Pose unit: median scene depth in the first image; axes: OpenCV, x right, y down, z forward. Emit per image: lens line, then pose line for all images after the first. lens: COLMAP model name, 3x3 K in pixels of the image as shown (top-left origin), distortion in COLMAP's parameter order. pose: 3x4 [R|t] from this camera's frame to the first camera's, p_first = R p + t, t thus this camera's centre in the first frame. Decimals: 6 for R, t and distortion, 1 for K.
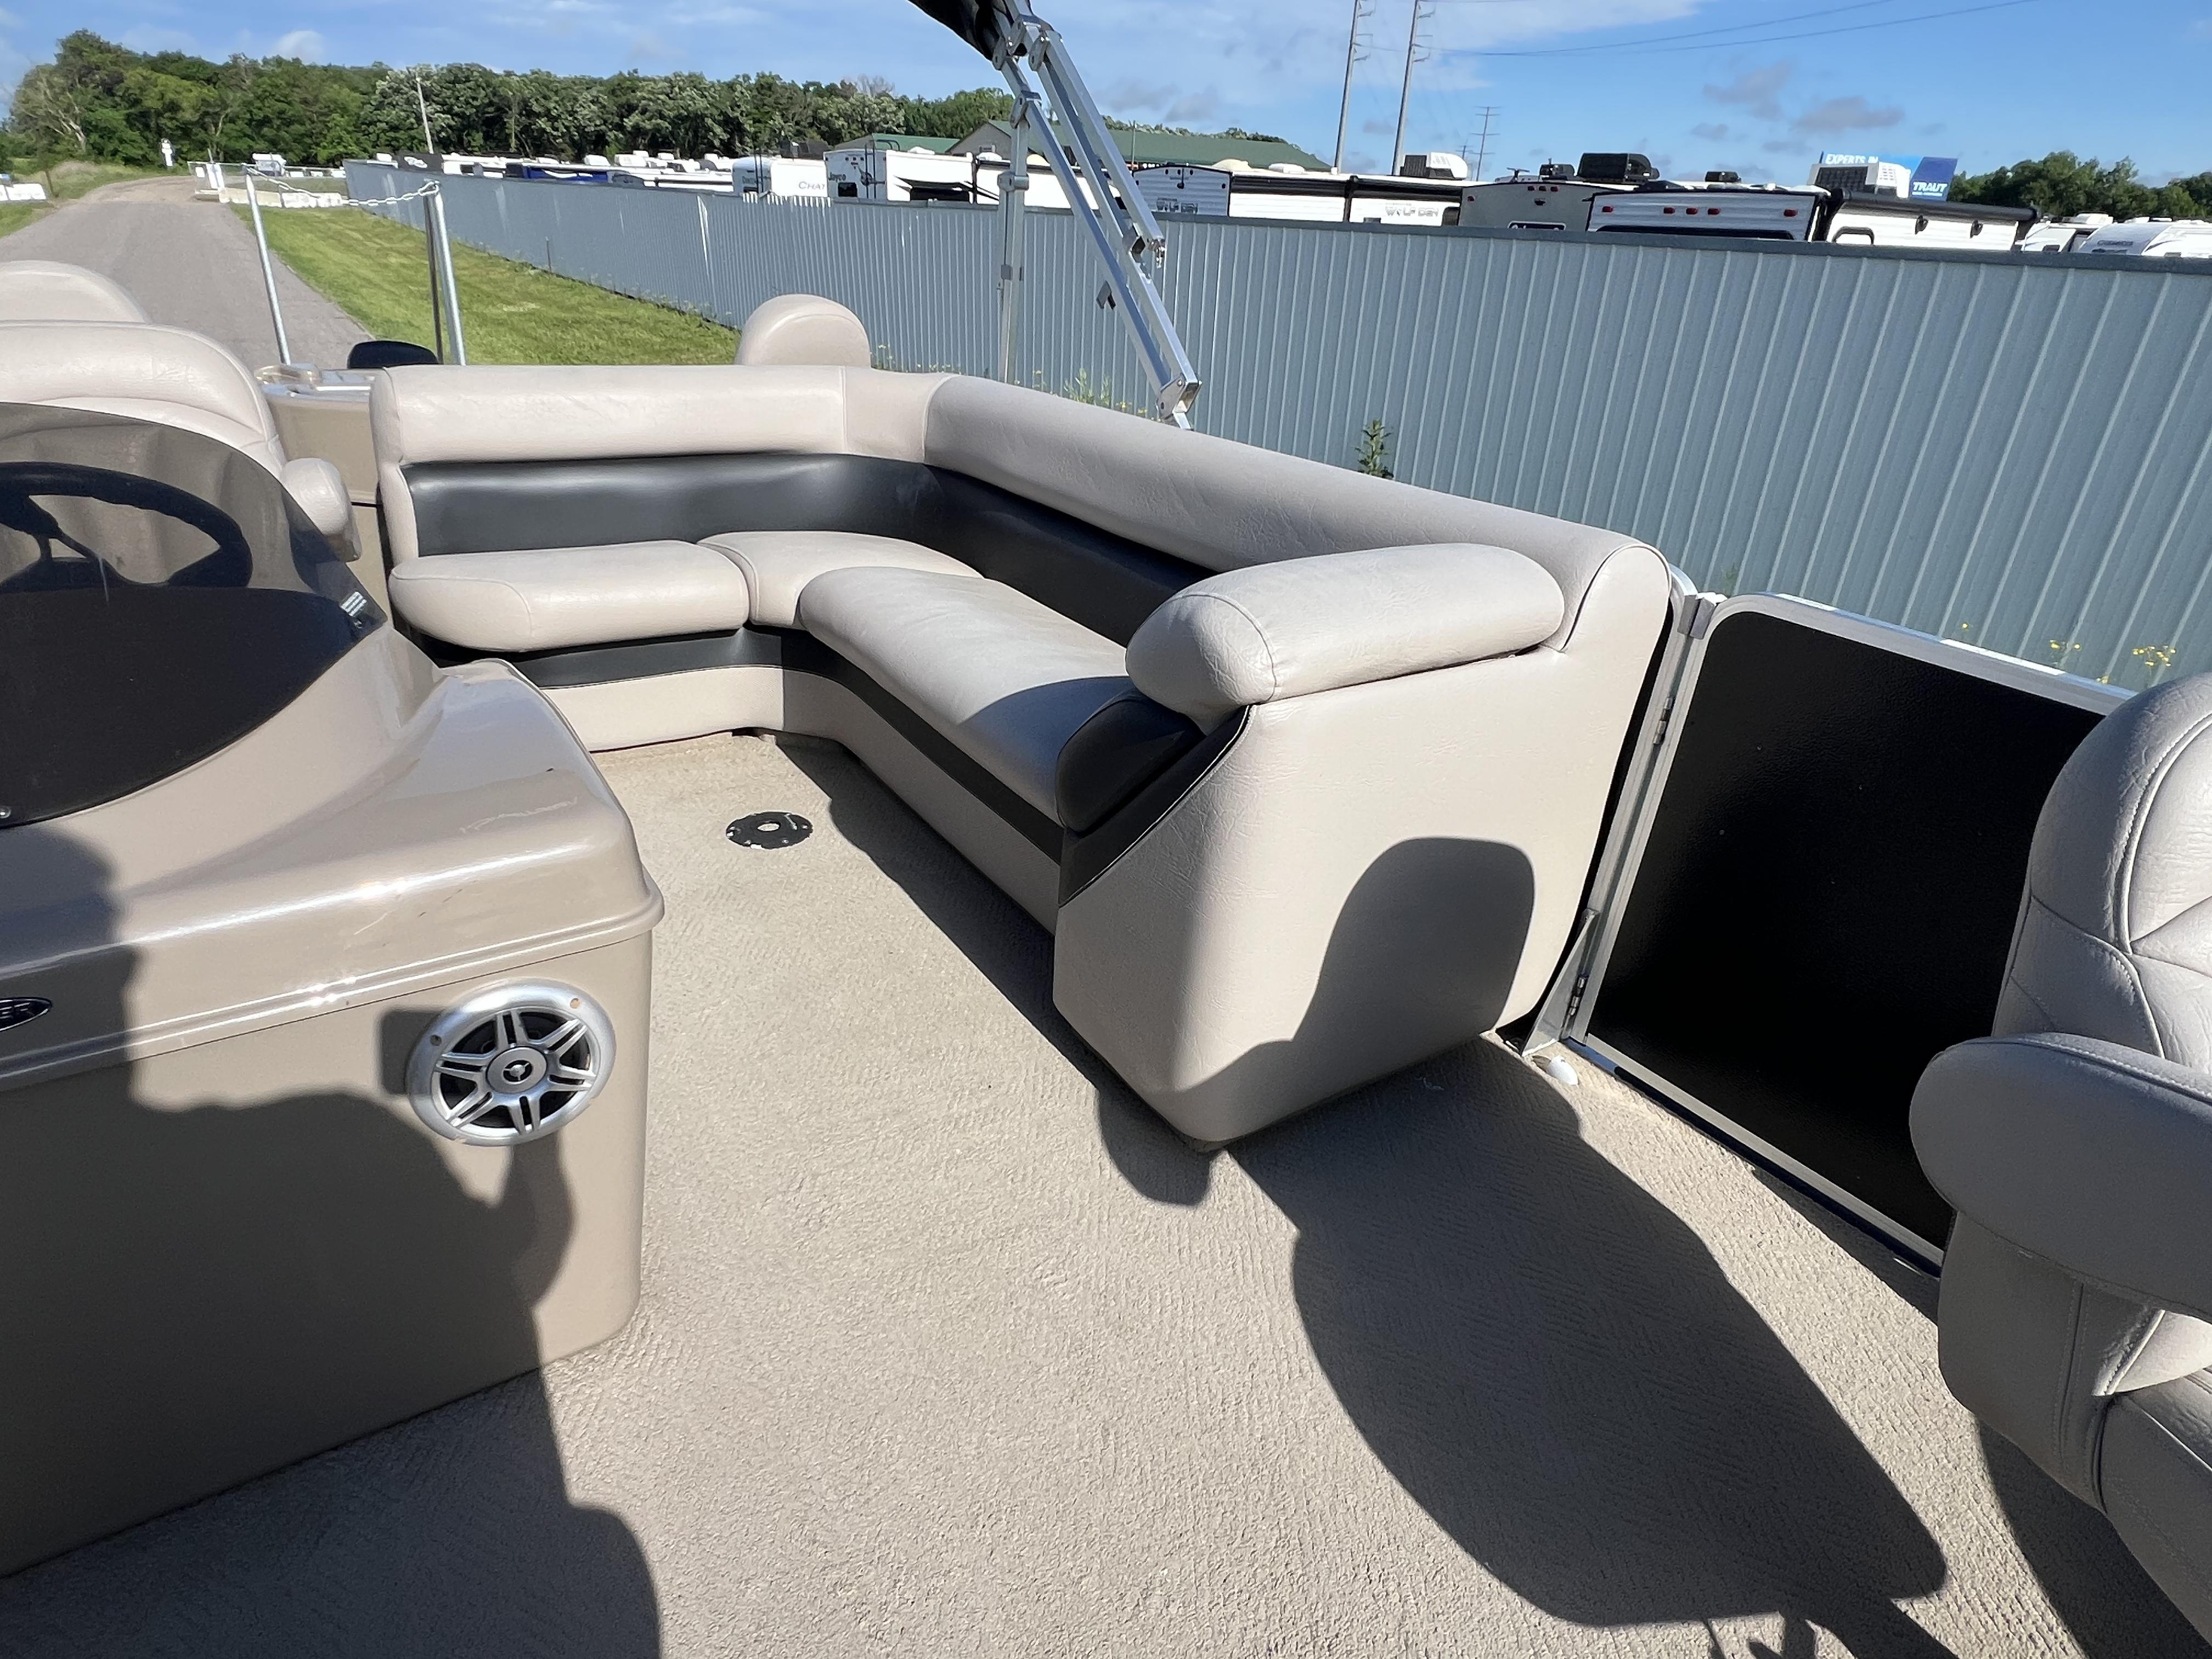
lens RADIAL K [[1208.8, 0, 1093.0], [0, 1208.8, 830.9], [0, 0, 1]] dist [-0.005701, 0.002710]
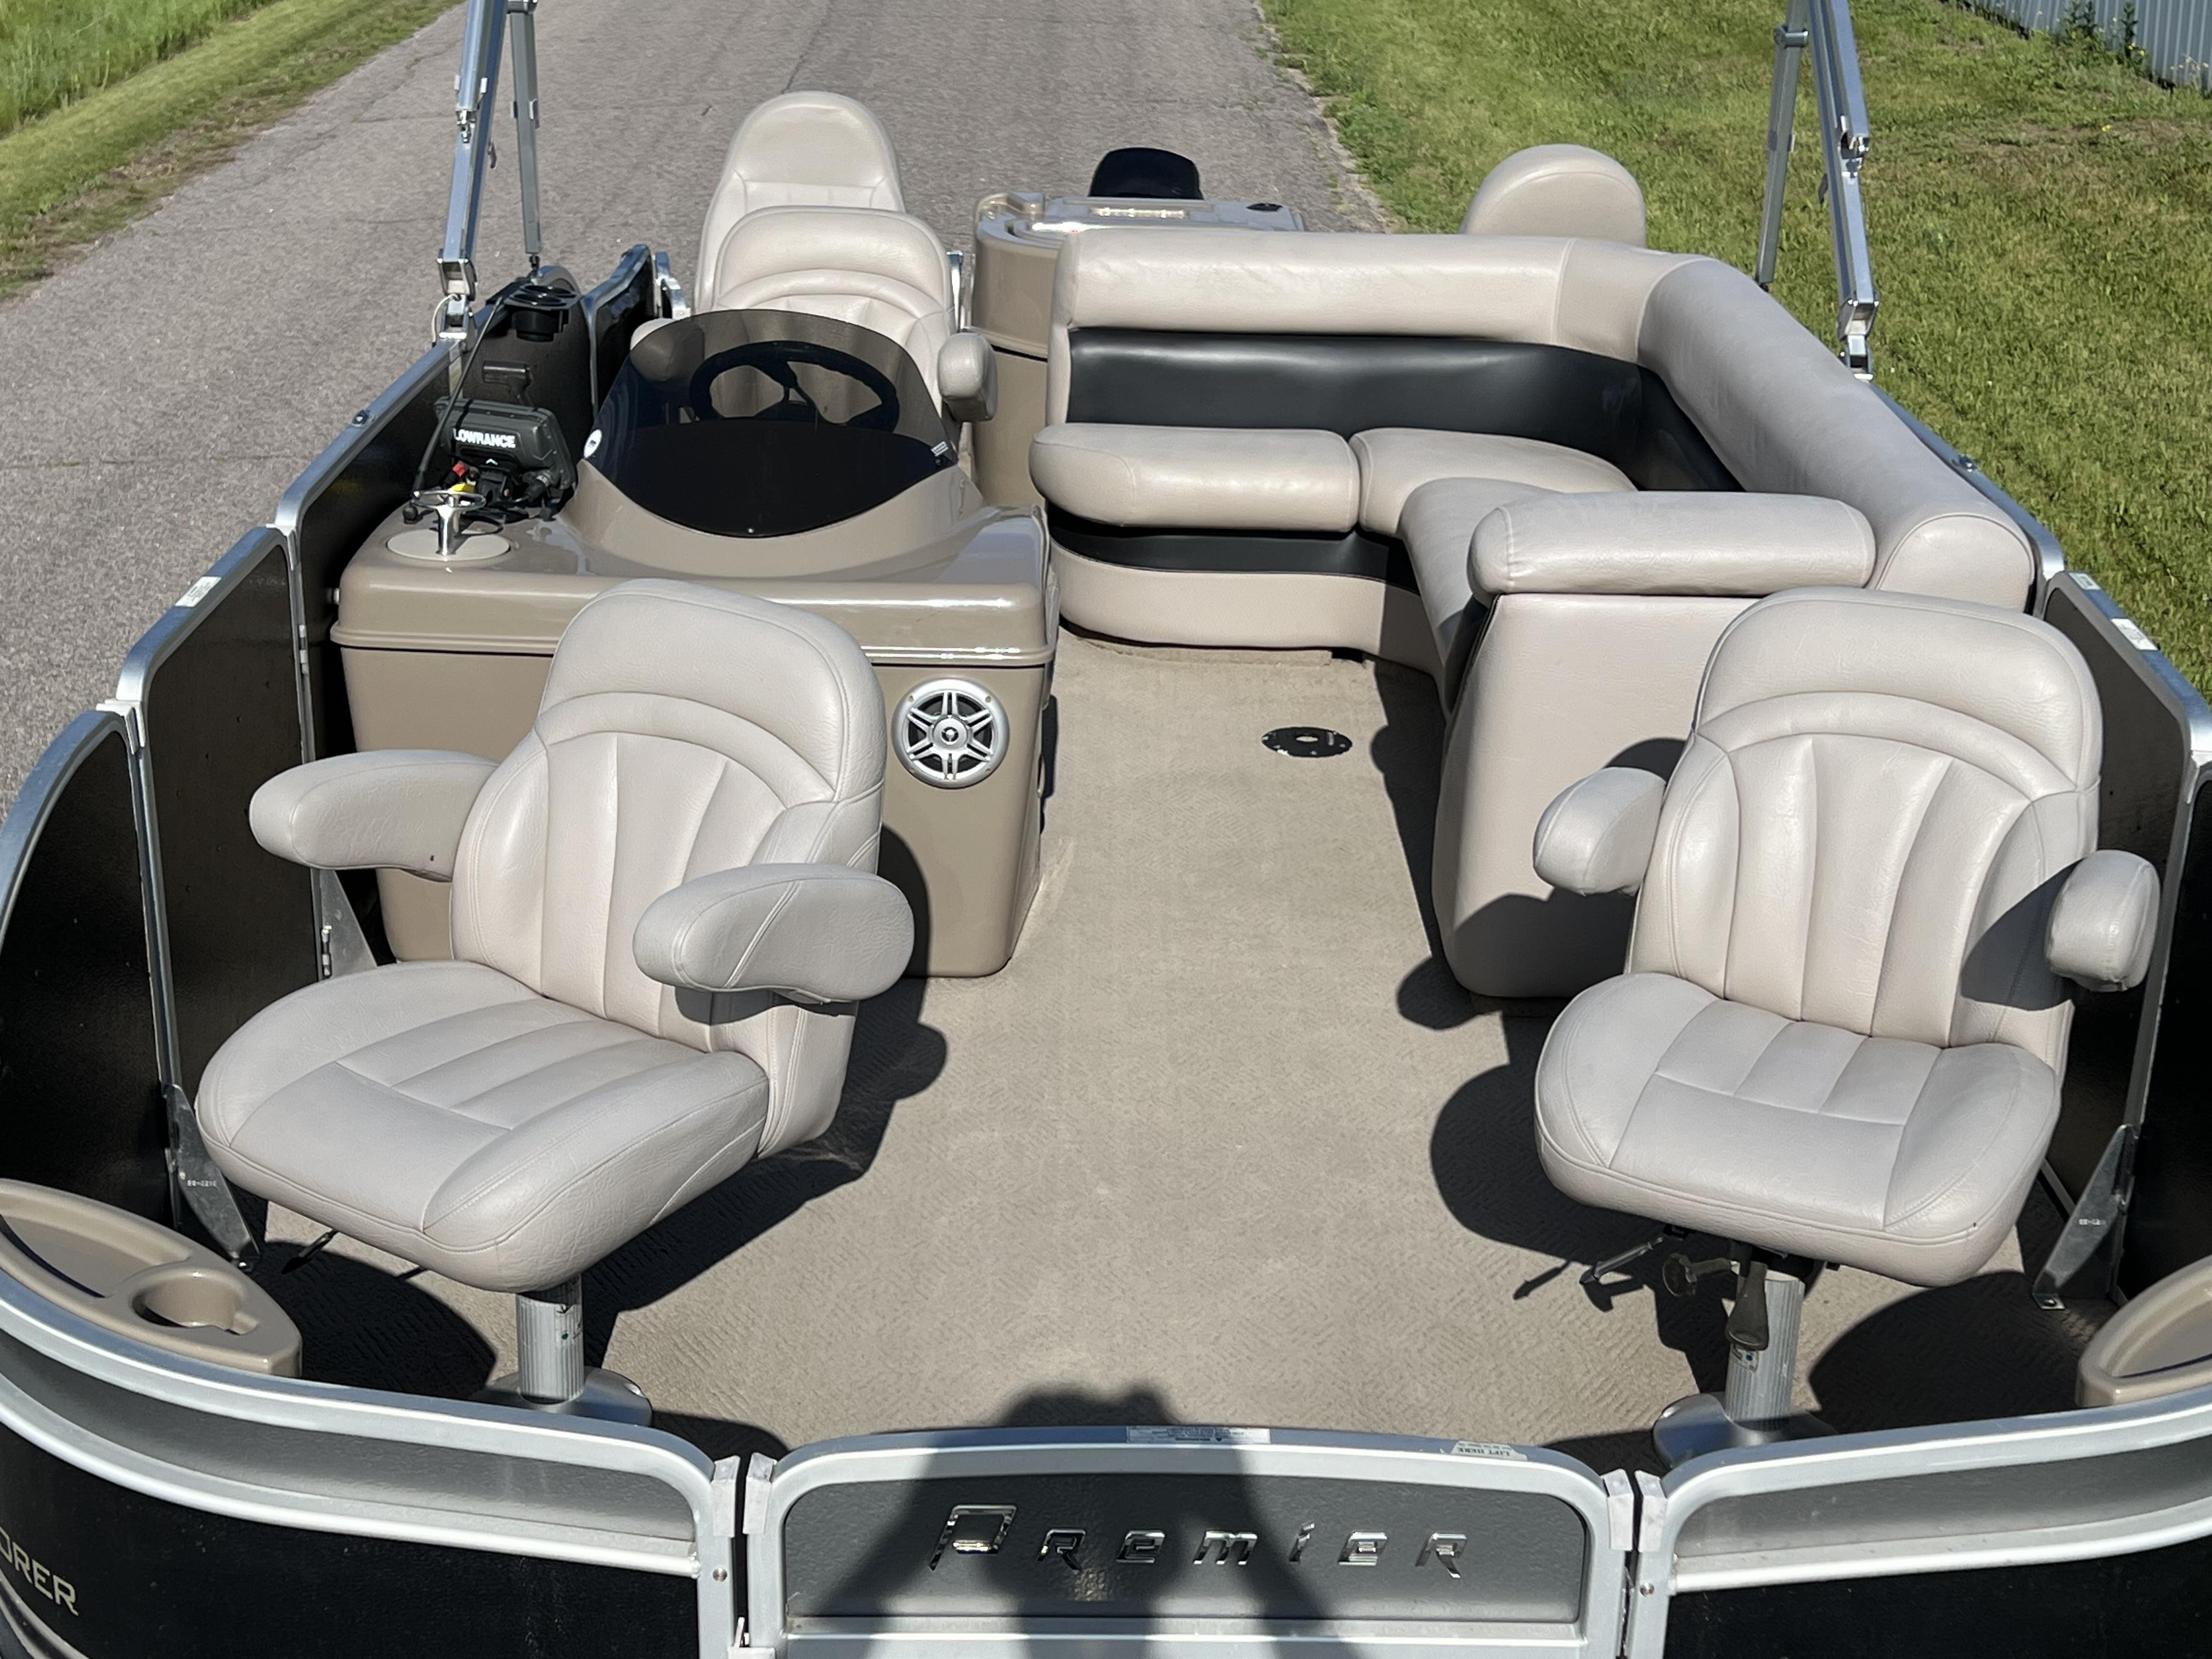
lens RADIAL K [[2890.1, 0, 1092.5], [0, 2890.1, 832.6], [0, 0, 1]] dist [0.143880, 0.000000]
pose [[0.838400, 0.165193, -0.519420, 1.042260], [-0.218594, 0.974877, -0.042790, 0.271784], [0.499302, 0.149417, 0.853447, -1.331884]]
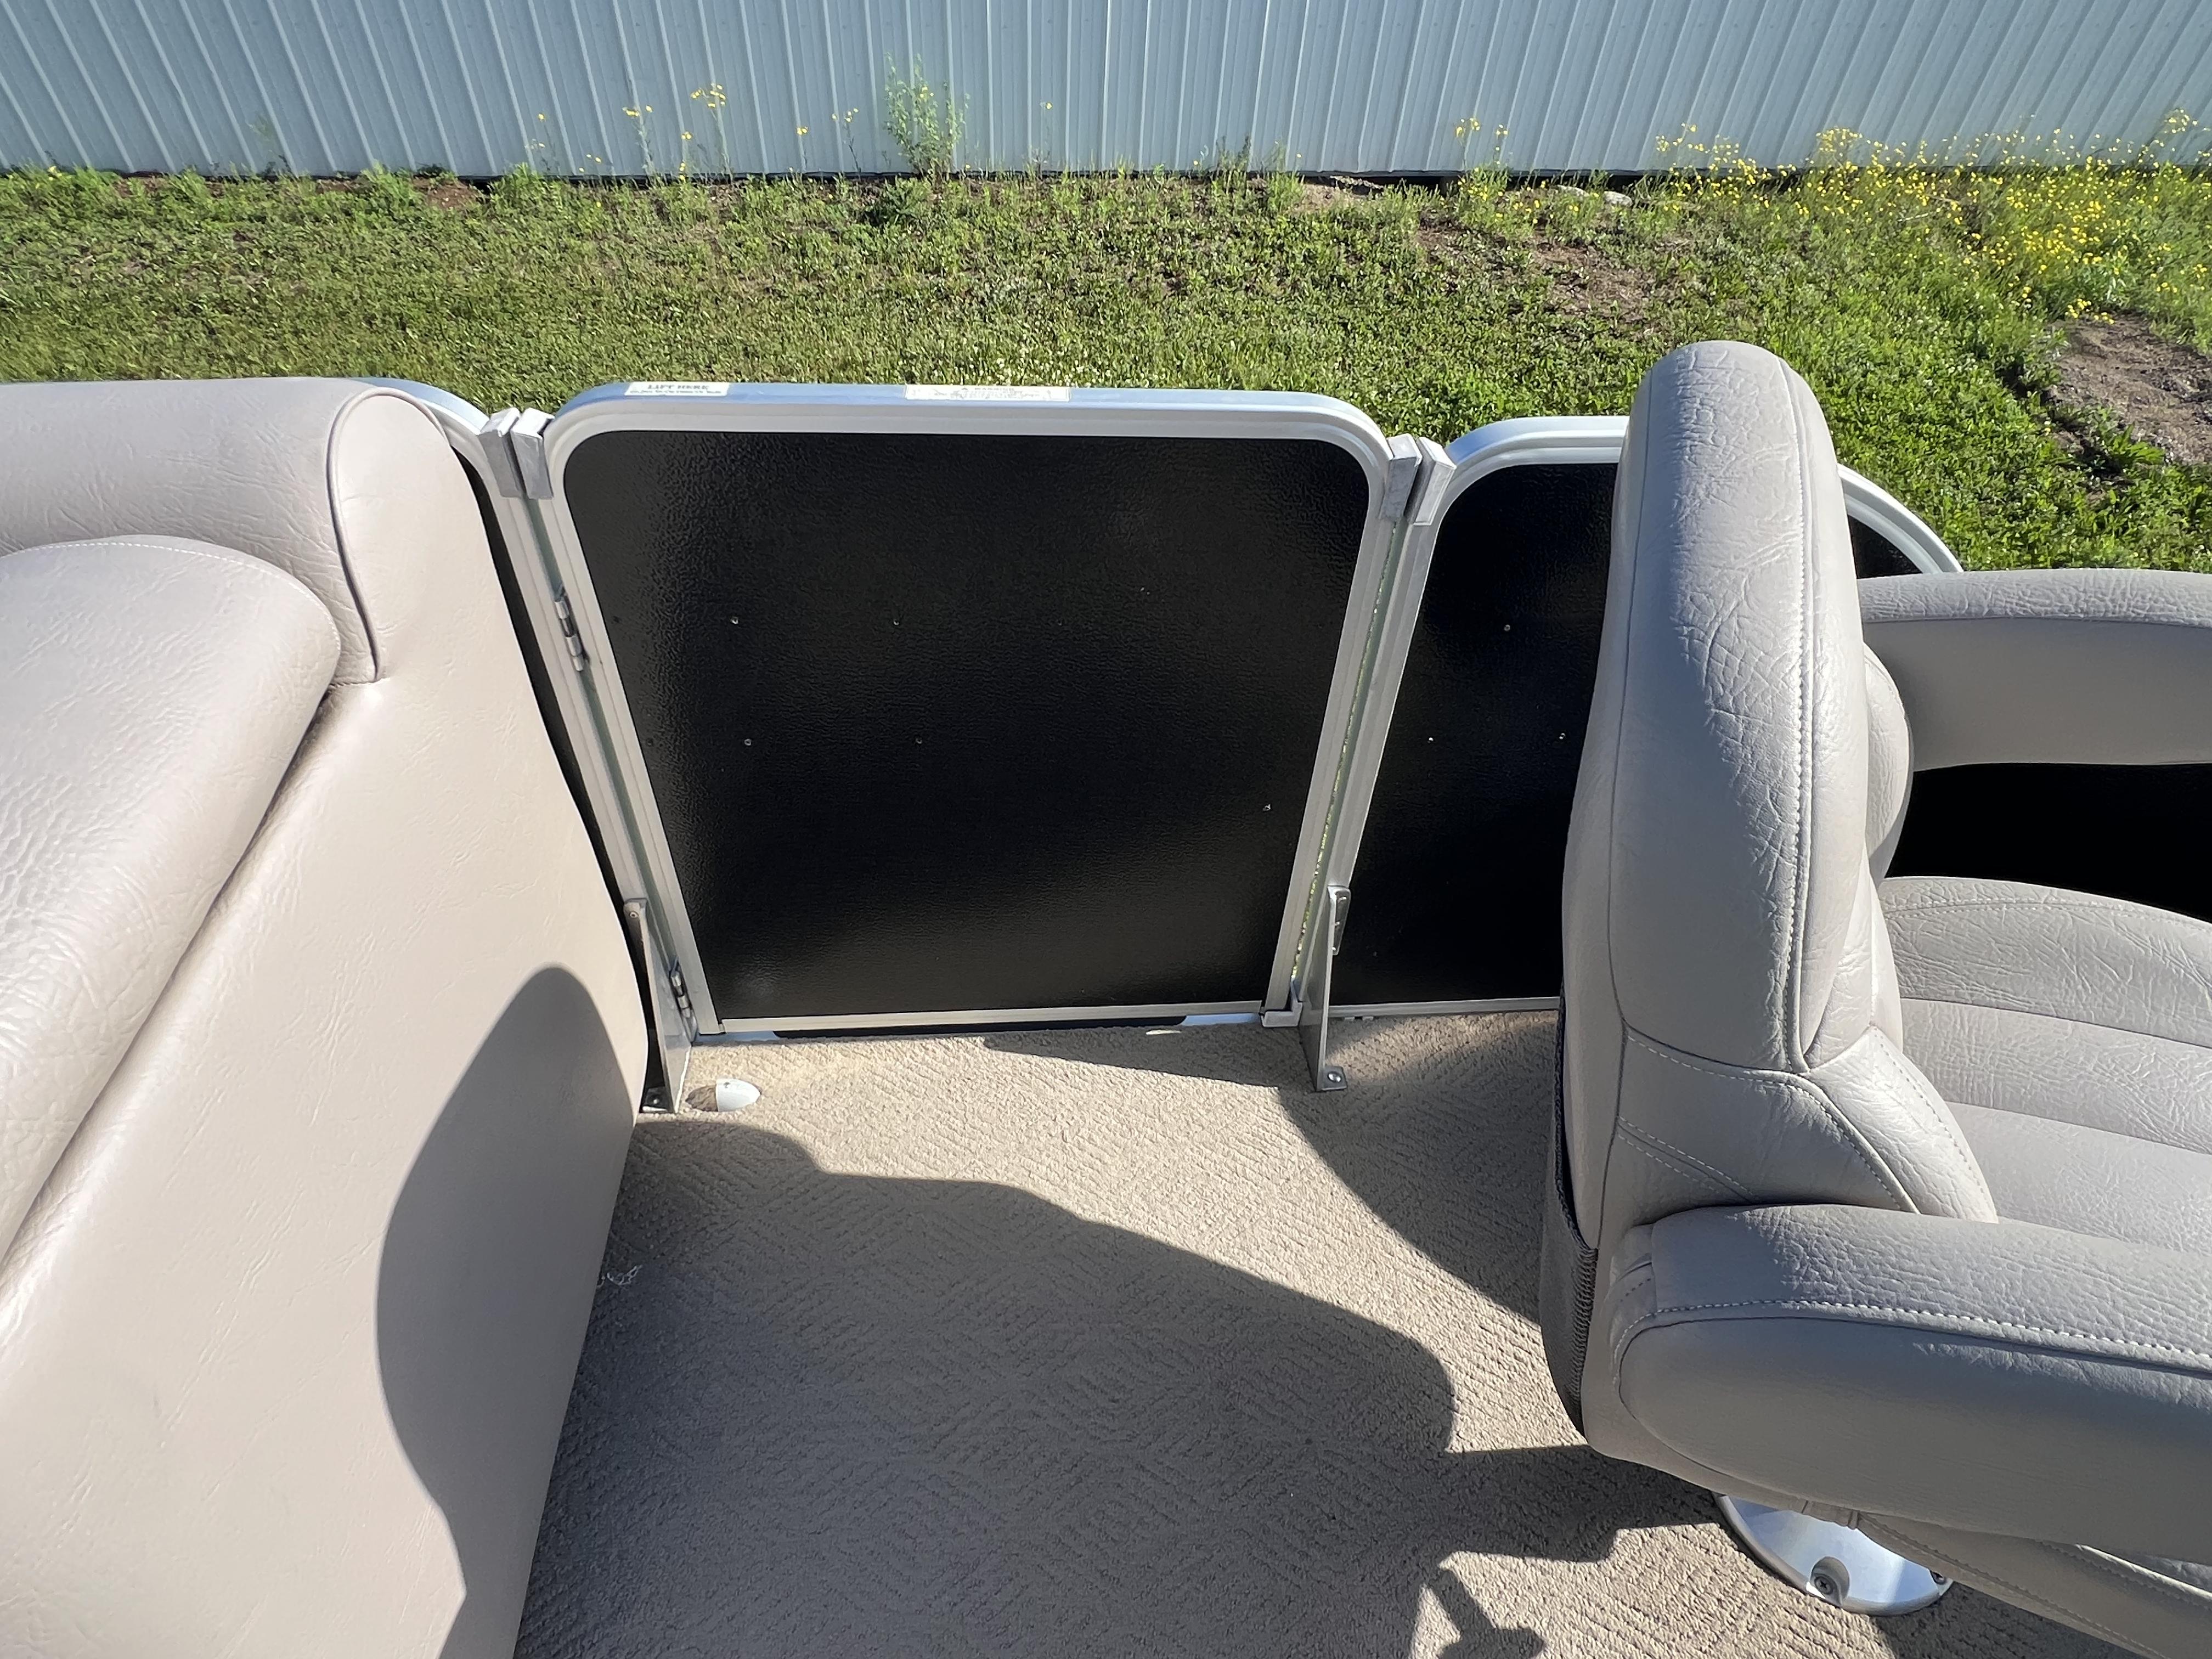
lens RADIAL K [[1208.8, 0, 1074.7], [0, 1208.8, 836.0], [0, 0, 1]] dist [-0.005701, 0.002710]
pose [[0.495903, -0.640774, 0.586079, 0.172260], [0.396766, 0.767539, 0.503449, -0.205018], [-0.772435, -0.017125, 0.634862, 0.403240]]
